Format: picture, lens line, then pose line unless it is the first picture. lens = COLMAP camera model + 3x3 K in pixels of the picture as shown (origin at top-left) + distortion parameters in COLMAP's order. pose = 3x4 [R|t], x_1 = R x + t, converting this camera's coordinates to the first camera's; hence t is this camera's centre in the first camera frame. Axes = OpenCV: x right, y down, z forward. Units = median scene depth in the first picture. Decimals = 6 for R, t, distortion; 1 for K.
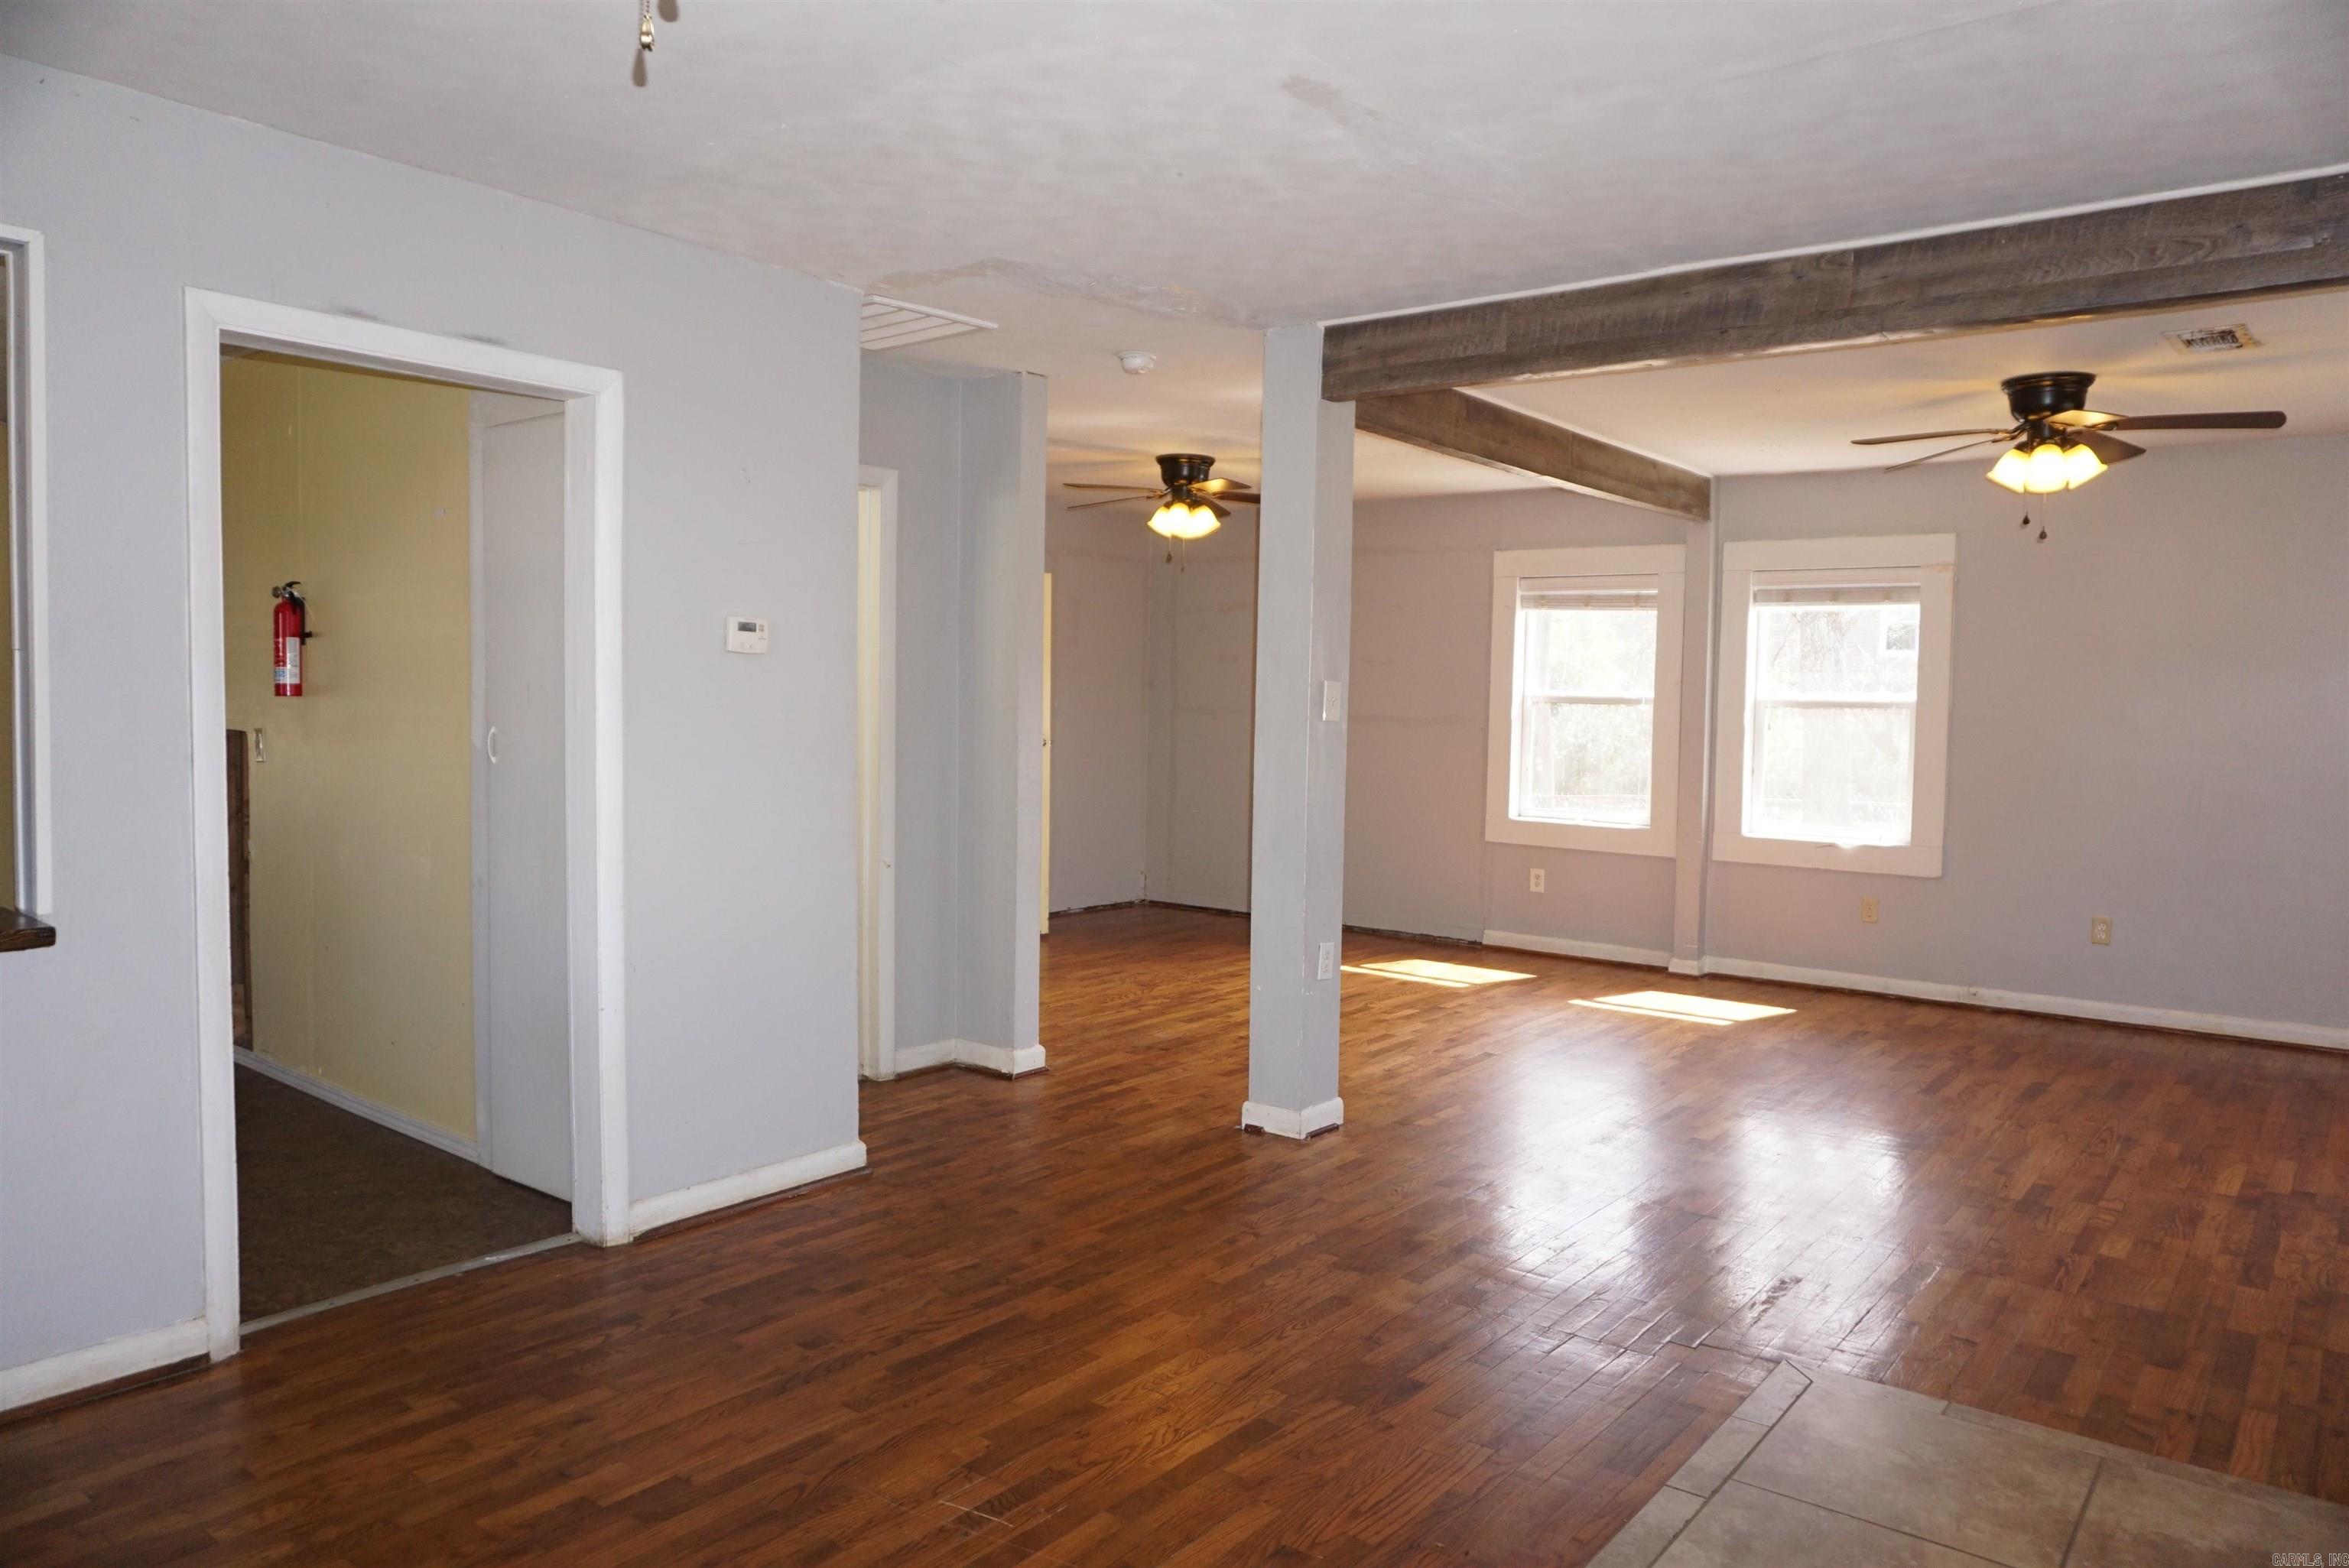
lens RADIAL K [[1562.3, 0, 1174.5], [0, 1562.3, 784.0], [0, 0, 1]] dist [-0.056514, 0.036489]
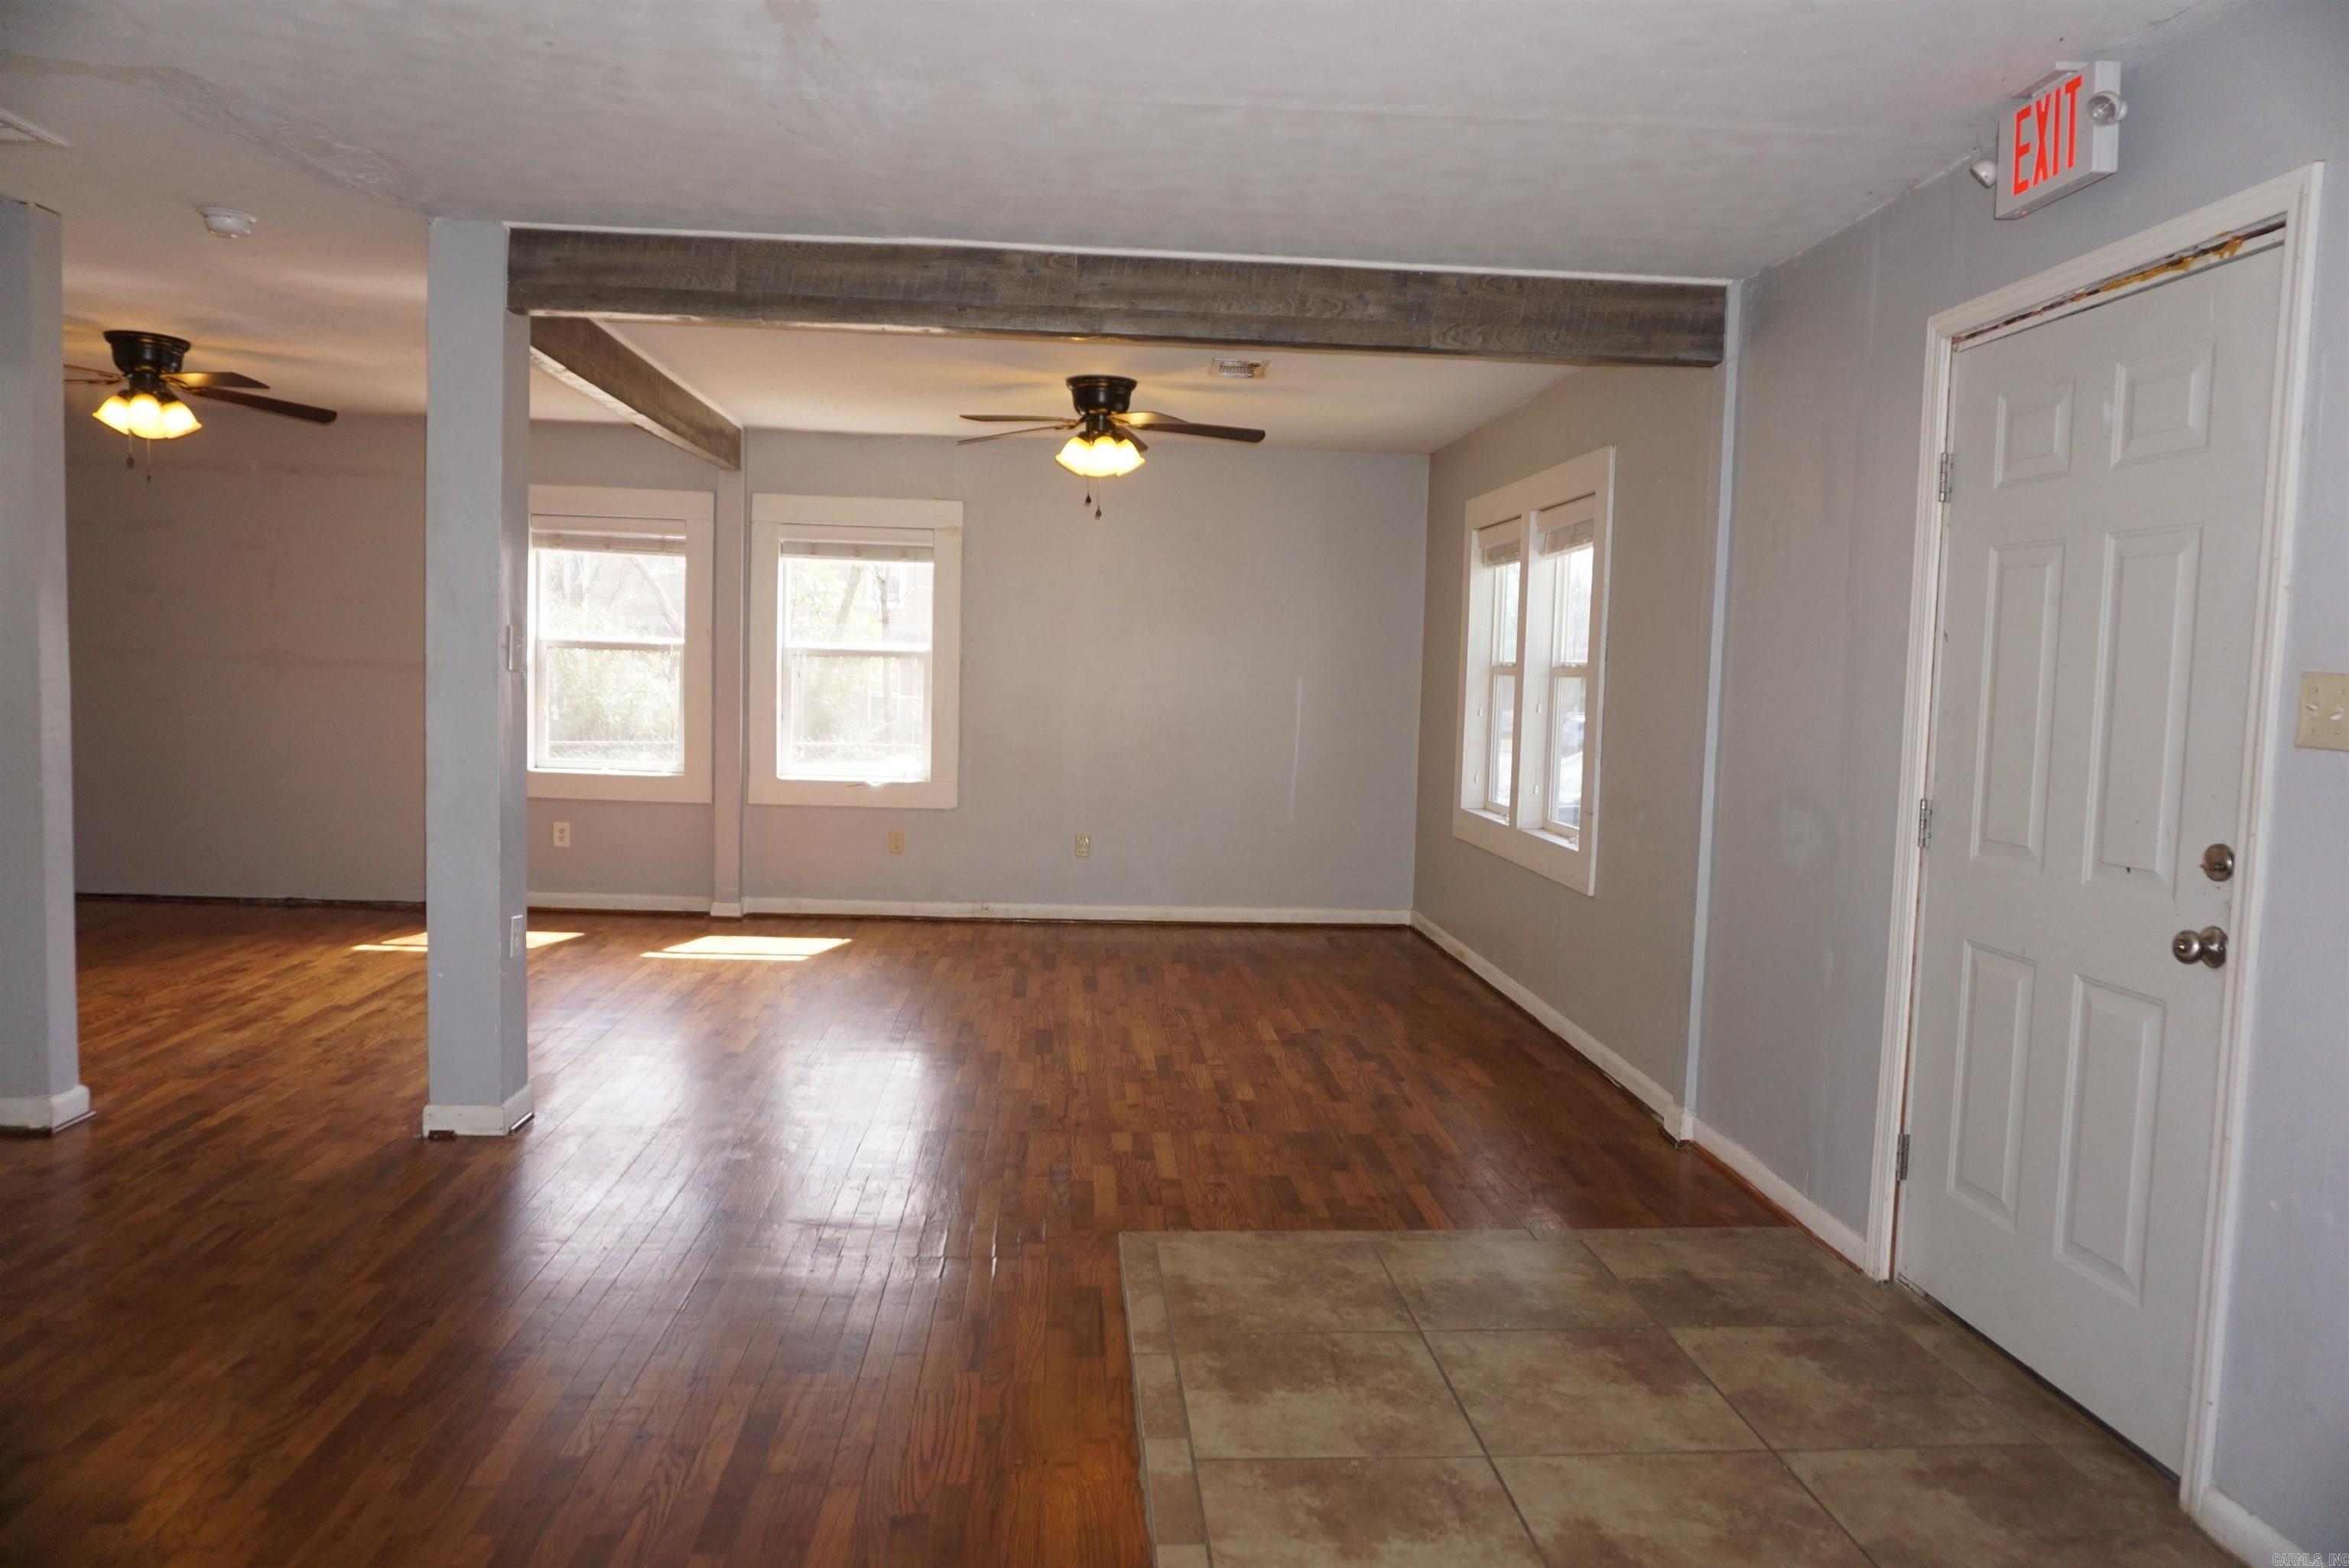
lens RADIAL K [[1562.3, 0, 1181.8], [0, 1562.3, 778.5], [0, 0, 1]] dist [-0.042956, 0.031244]
pose [[0.737441, -0.042330, 0.674084, -0.260551], [0.019771, 0.998959, 0.041102, -0.008085], [-0.675122, -0.016983, 0.737510, 0.090904]]
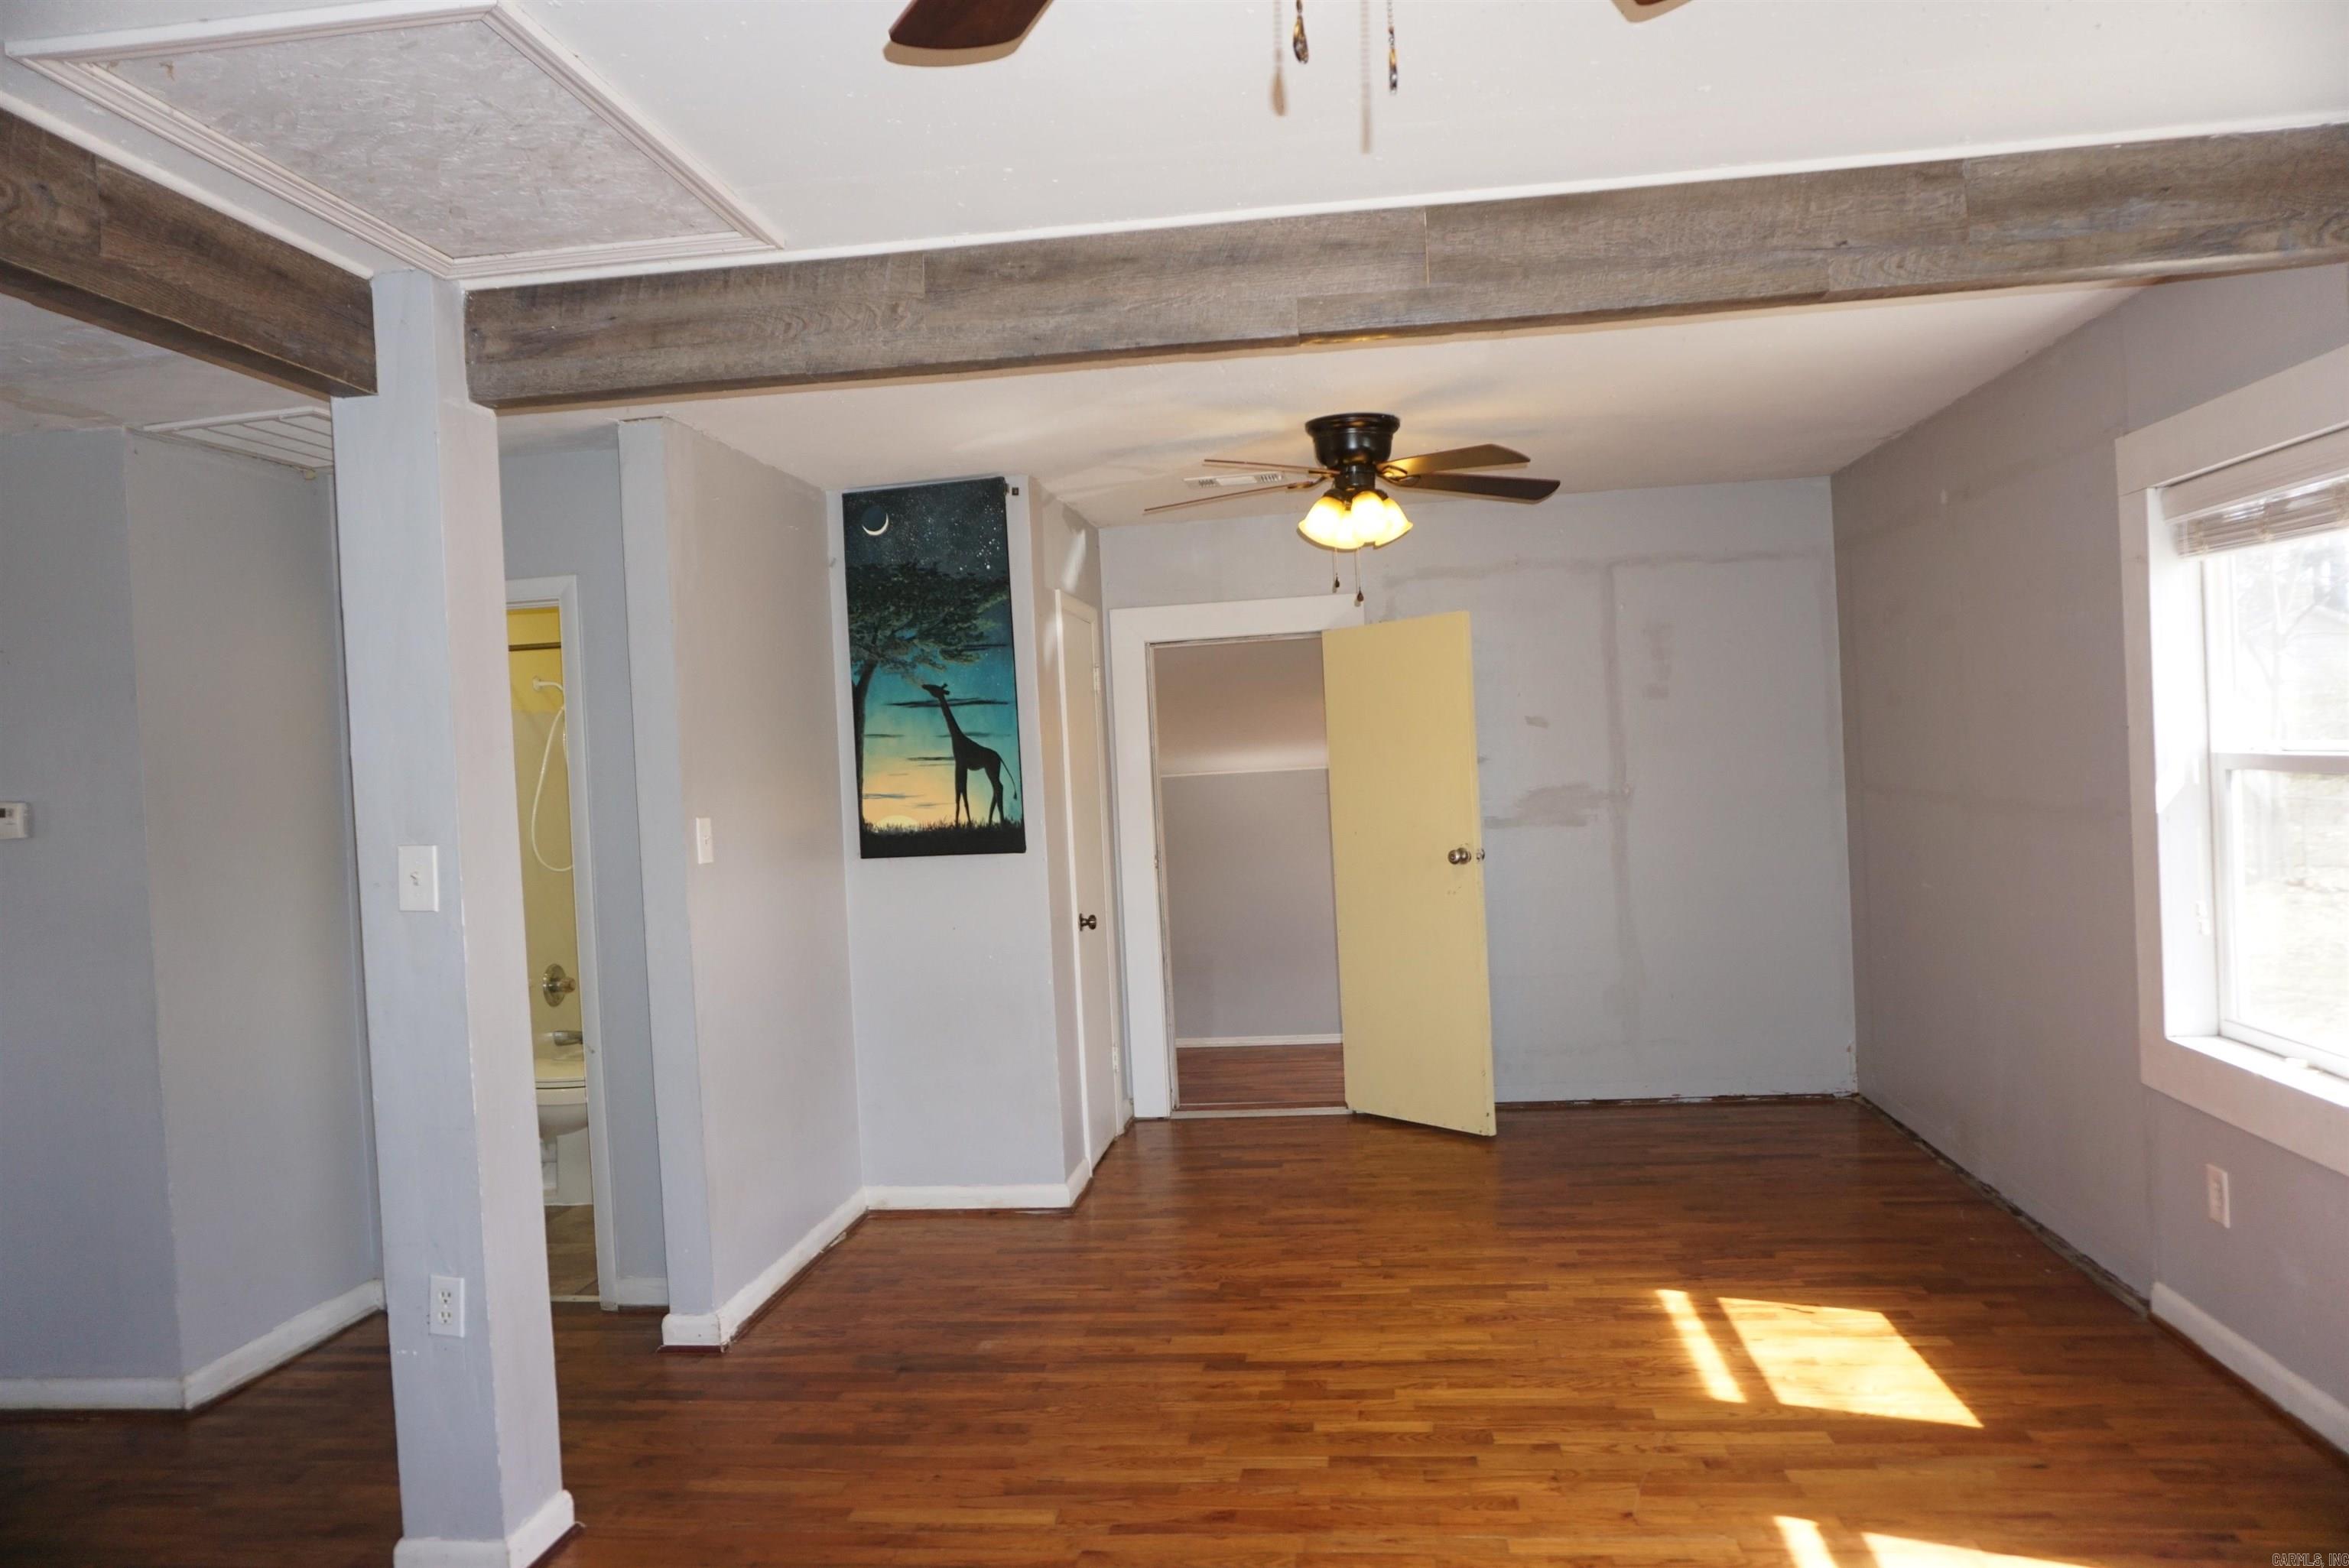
lens RADIAL K [[1562.3, 0, 1181.8], [0, 1562.3, 778.5], [0, 0, 1]] dist [-0.042956, 0.031244]
pose [[0.513442, -0.036503, -0.857348, 0.899642], [0.012555, 0.999307, -0.035029, -0.077928], [0.858033, 0.007221, 0.513544, 1.096991]]
